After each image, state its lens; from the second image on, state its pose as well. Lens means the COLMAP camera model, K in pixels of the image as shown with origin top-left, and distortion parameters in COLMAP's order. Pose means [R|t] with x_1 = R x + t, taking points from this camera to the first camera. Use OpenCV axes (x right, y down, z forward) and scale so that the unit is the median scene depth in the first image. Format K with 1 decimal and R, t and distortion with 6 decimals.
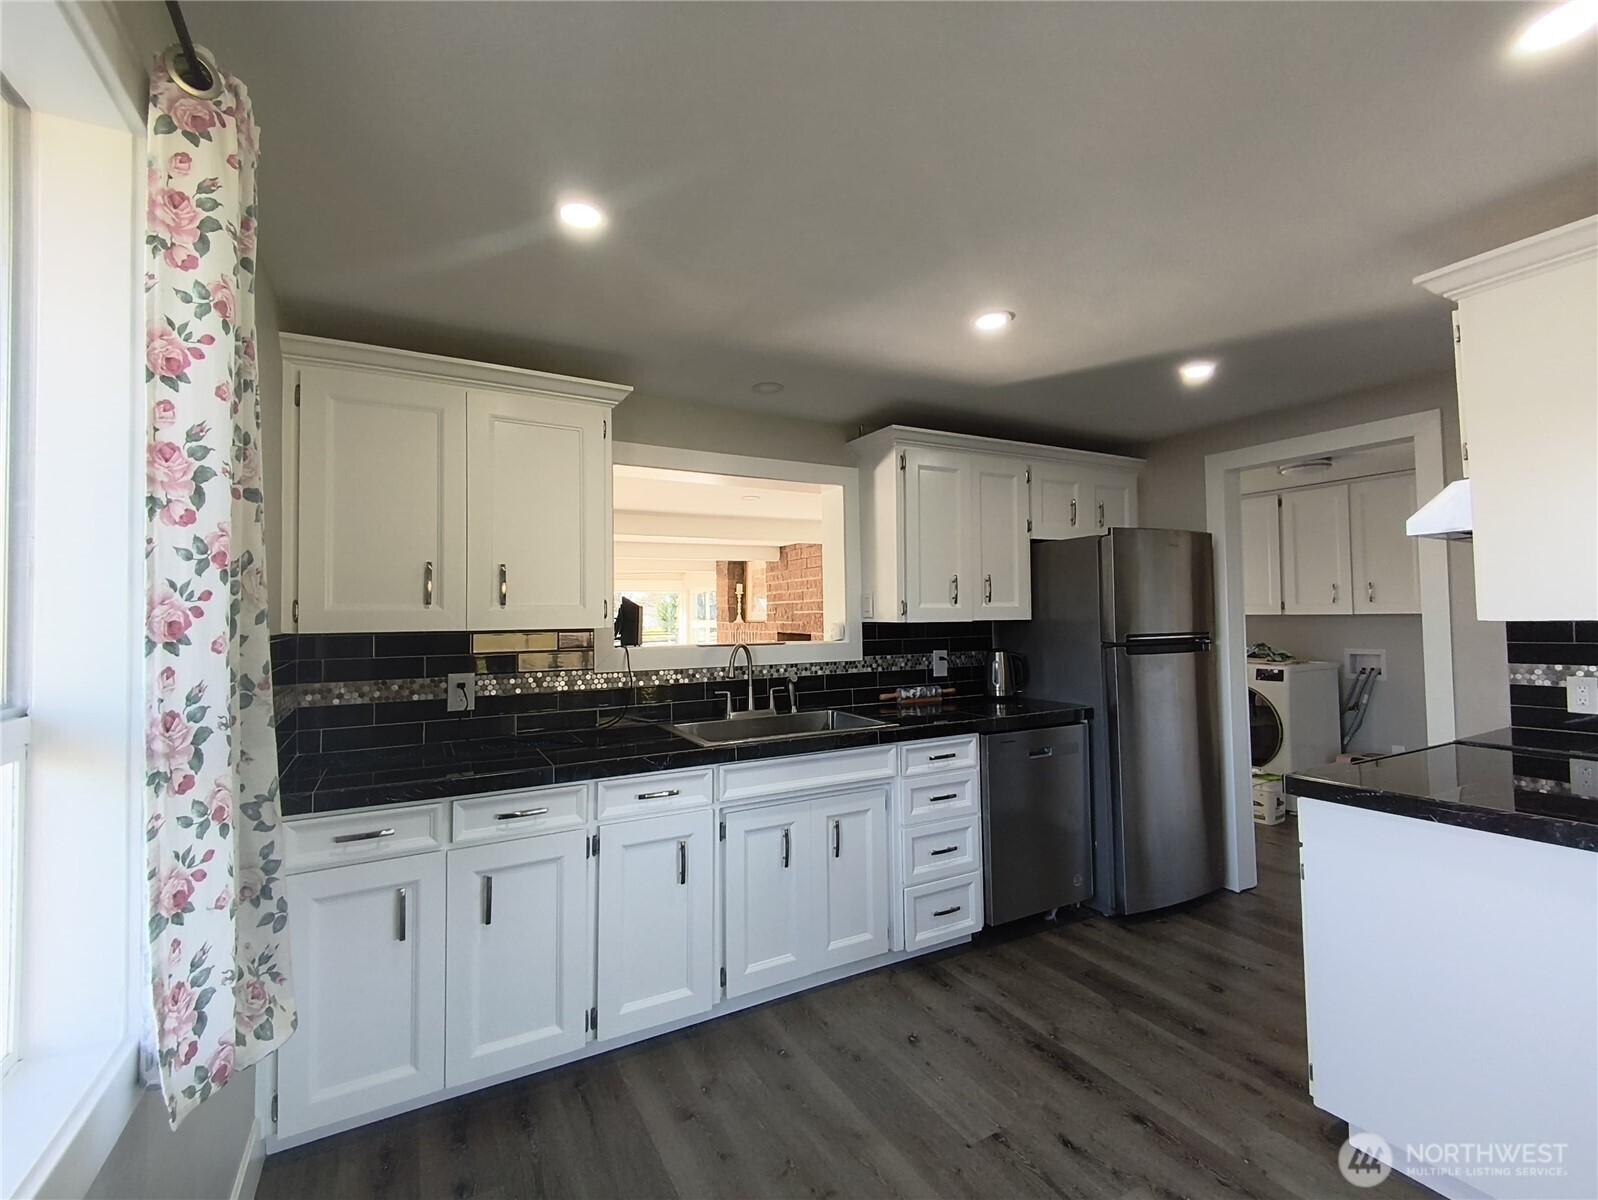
lens RADIAL K [[710.7, 0, 794.3], [0, 710.7, 585.1], [0, 0, 1]] dist [0.054965, -0.032481]
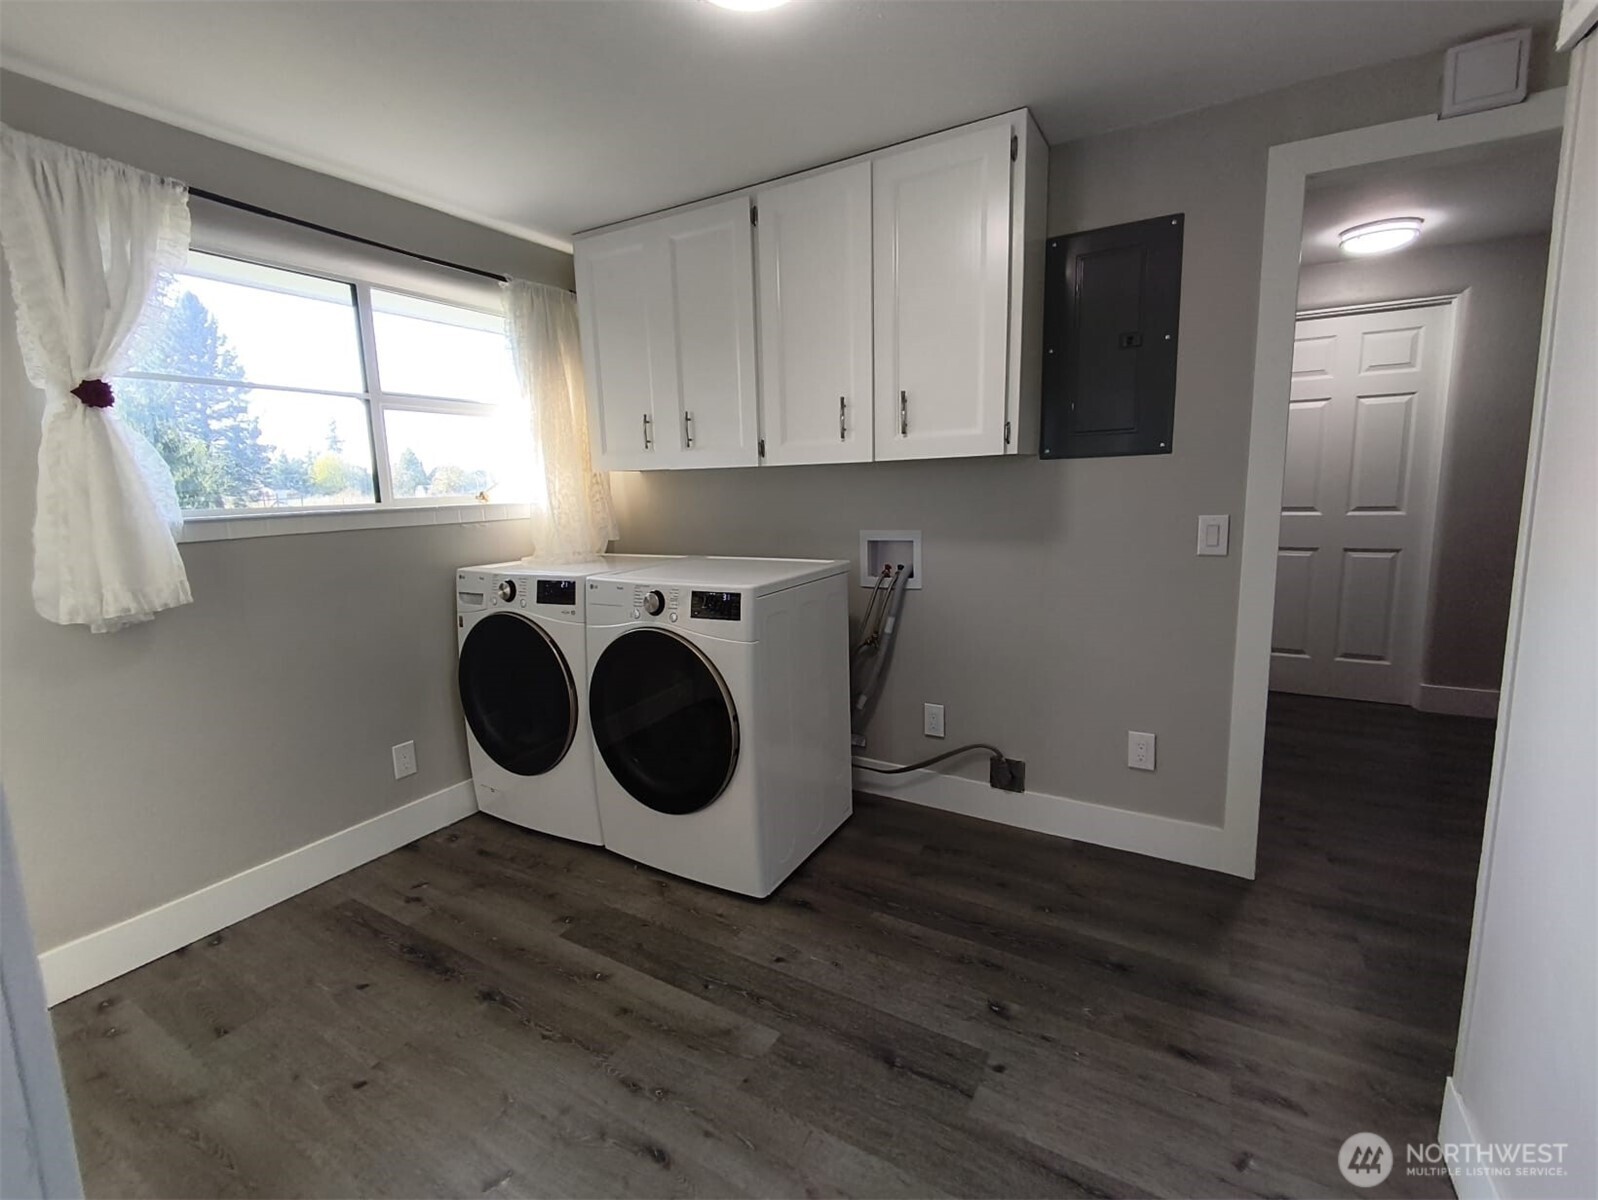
lens RADIAL K [[710.7, 0, 794.3], [0, 710.7, 585.1], [0, 0, 1]] dist [0.054965, -0.032481]
pose [[0.861844, -0.088659, 0.499365, 0.466519], [0.000145, 0.984645, 0.174567, 0.037329], [-0.507174, -0.150377, 0.848623, 0.594343]]
